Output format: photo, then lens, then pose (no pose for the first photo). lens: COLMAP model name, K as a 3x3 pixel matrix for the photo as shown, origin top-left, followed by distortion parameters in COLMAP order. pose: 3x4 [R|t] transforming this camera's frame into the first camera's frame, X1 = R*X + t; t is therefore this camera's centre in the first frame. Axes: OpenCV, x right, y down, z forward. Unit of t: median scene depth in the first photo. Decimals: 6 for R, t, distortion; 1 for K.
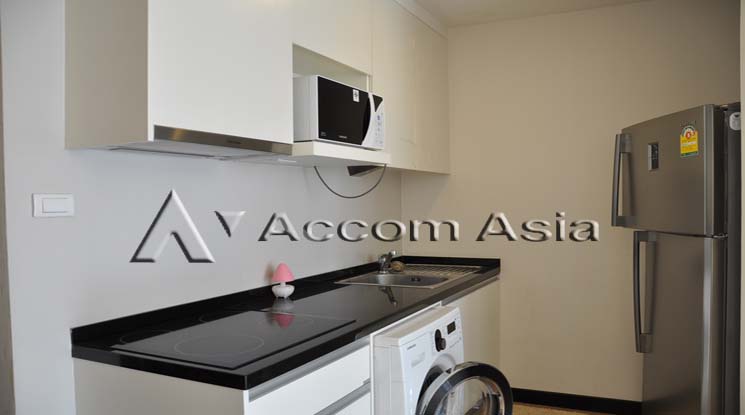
lens RADIAL K [[585.5, 0, 366.2], [0, 585.5, 208.7], [0, 0, 1]] dist [-0.093432, 0.007705]
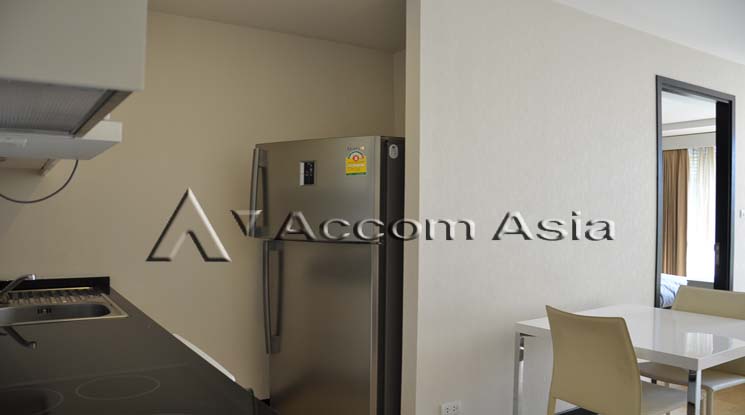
lens RADIAL K [[585.5, 0, 366.2], [0, 585.5, 208.7], [0, 0, 1]] dist [-0.093432, 0.007705]
pose [[0.478944, 0.028604, 0.877379, -0.455086], [-0.012990, 0.999590, -0.025497, 0.005487], [-0.877749, 0.000814, 0.479120, 0.373180]]
